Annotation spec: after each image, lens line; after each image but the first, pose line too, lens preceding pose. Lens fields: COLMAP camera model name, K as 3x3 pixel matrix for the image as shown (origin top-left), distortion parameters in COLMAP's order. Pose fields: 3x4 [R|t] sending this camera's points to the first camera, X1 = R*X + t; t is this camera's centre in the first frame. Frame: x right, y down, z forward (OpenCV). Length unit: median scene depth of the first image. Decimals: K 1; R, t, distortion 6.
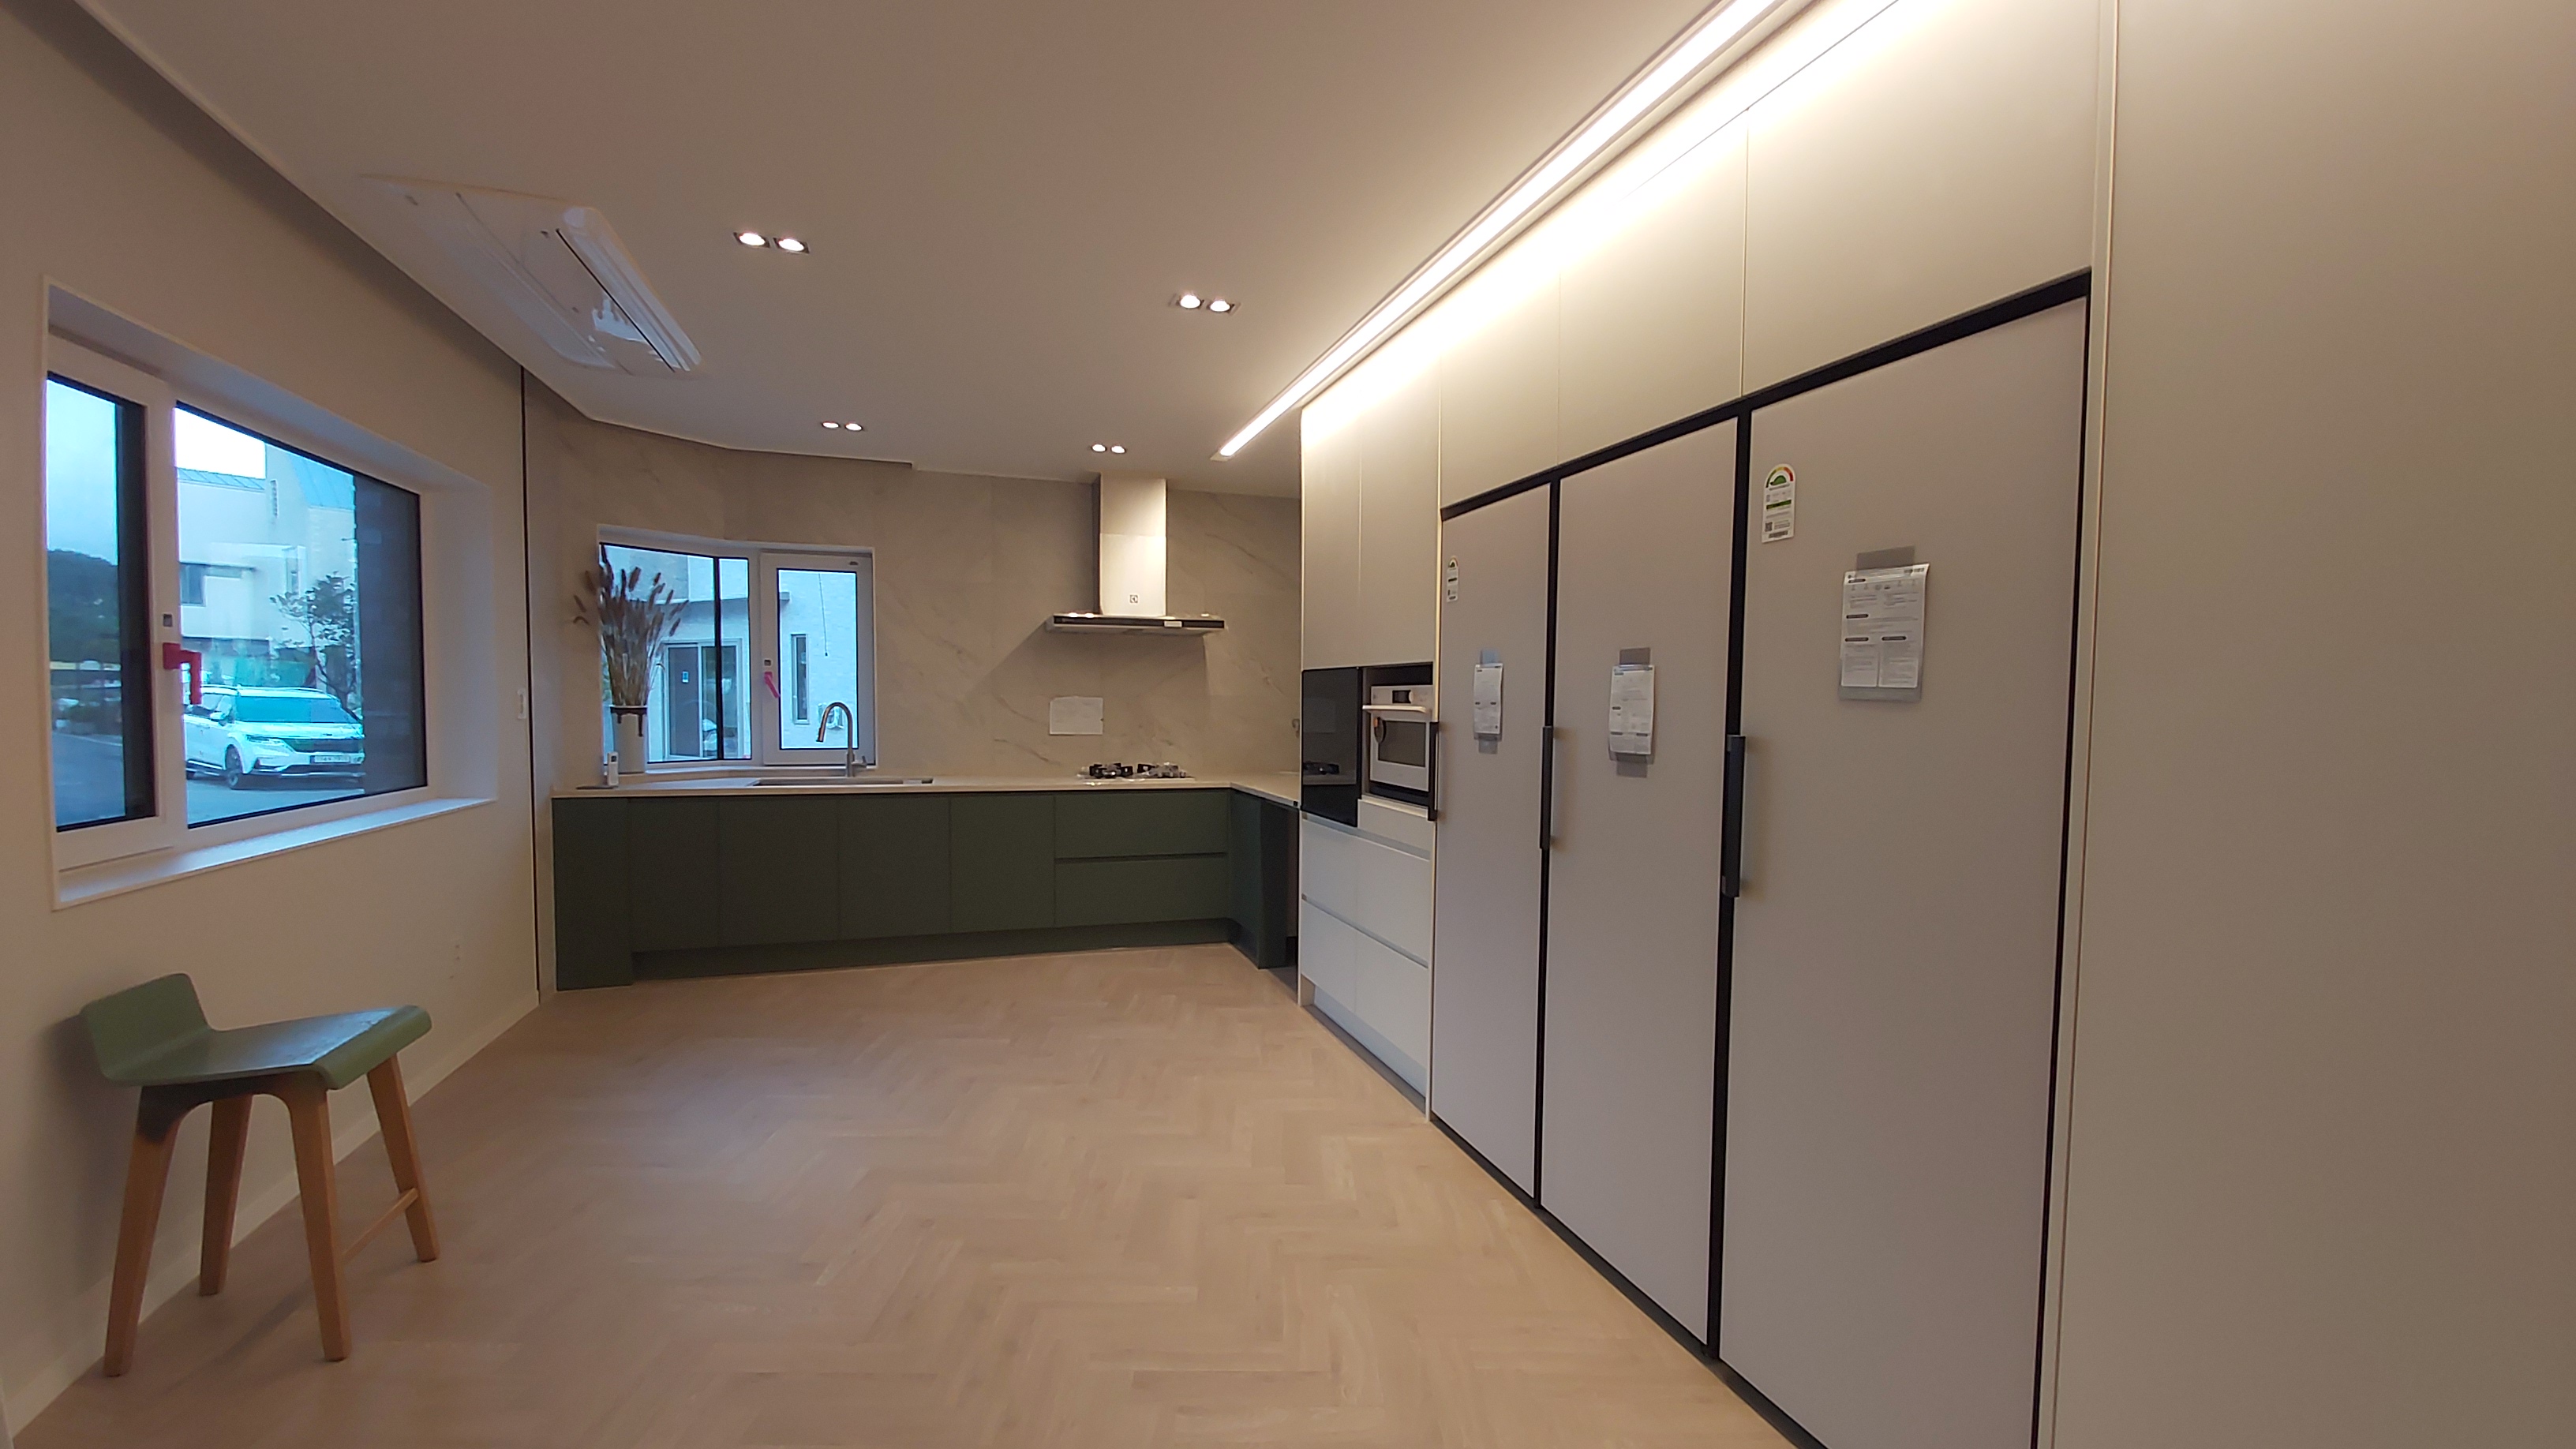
lens RADIAL K [[1012.3, 0, 1288.0], [0, 1012.3, 724.5], [0, 0, 1]] dist [-0.000143, 0.000015]
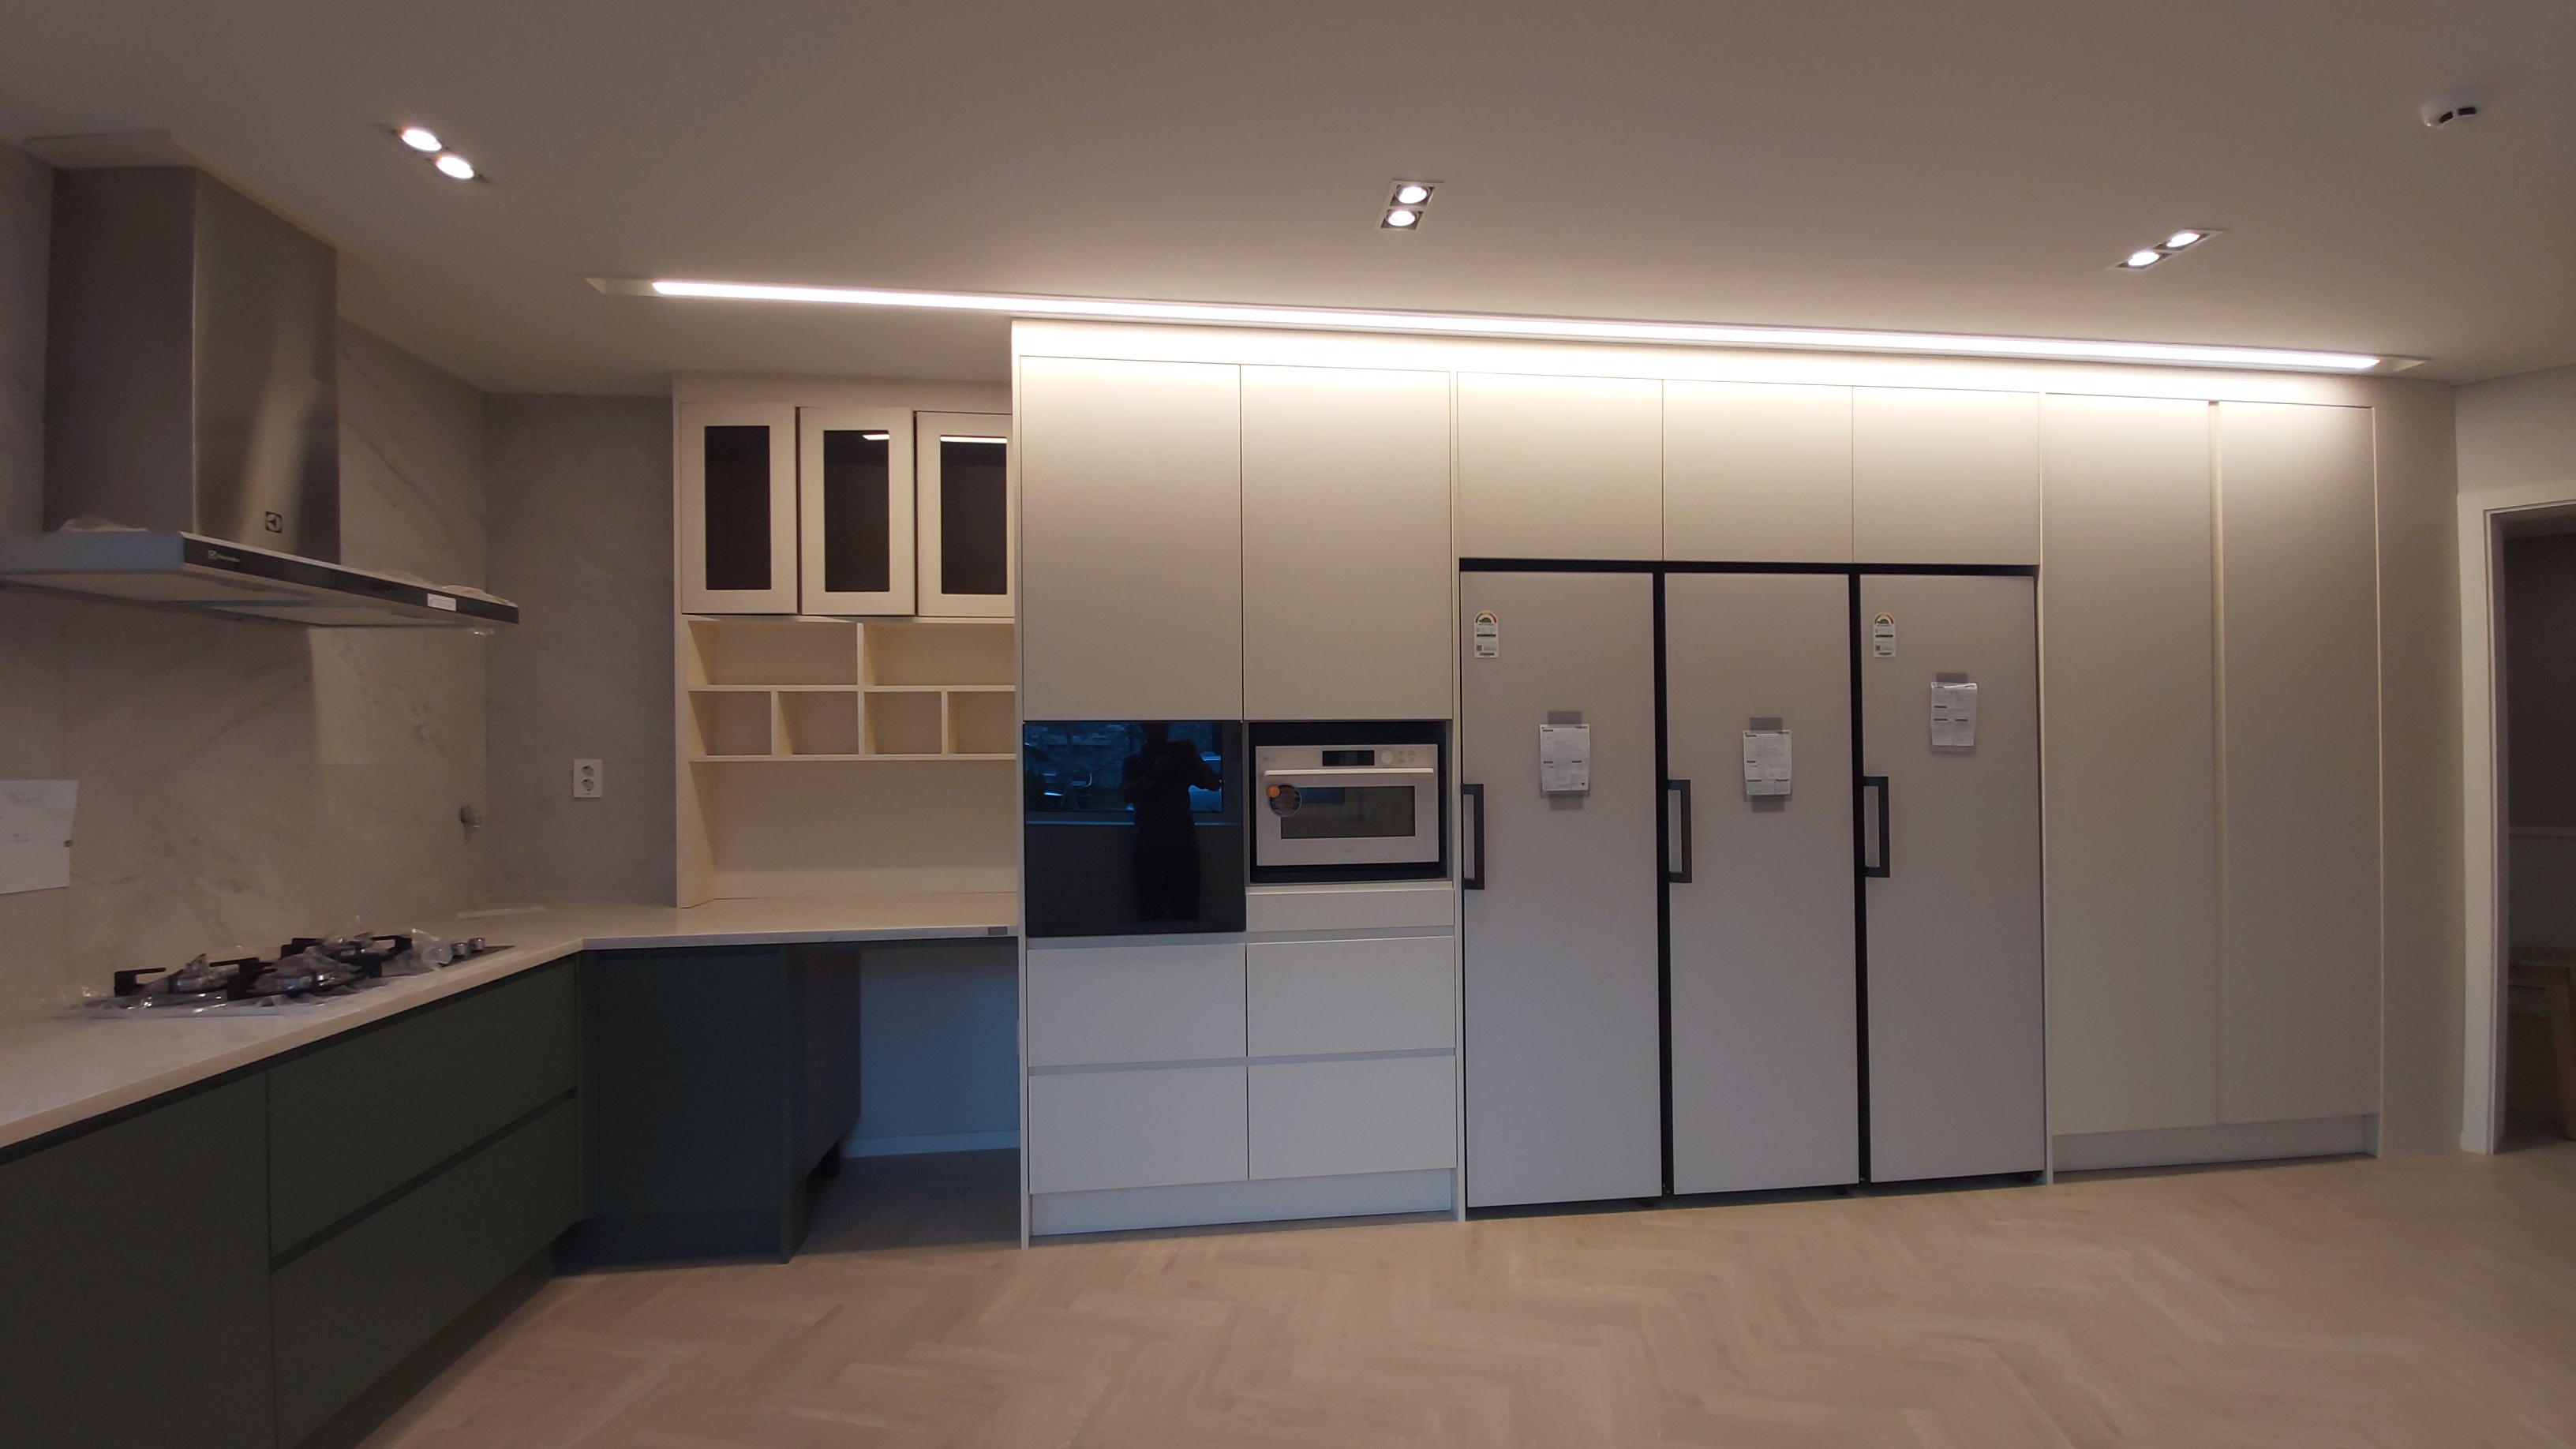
lens RADIAL K [[1012.3, 0, 1288.0], [0, 1012.3, 724.5], [0, 0, 1]] dist [-0.000143, 0.000015]
pose [[0.212310, 0.013600, 0.977108, -0.904466], [0.036616, 0.999090, -0.021862, -0.047888], [-0.976516, 0.040419, 0.211618, 1.080794]]
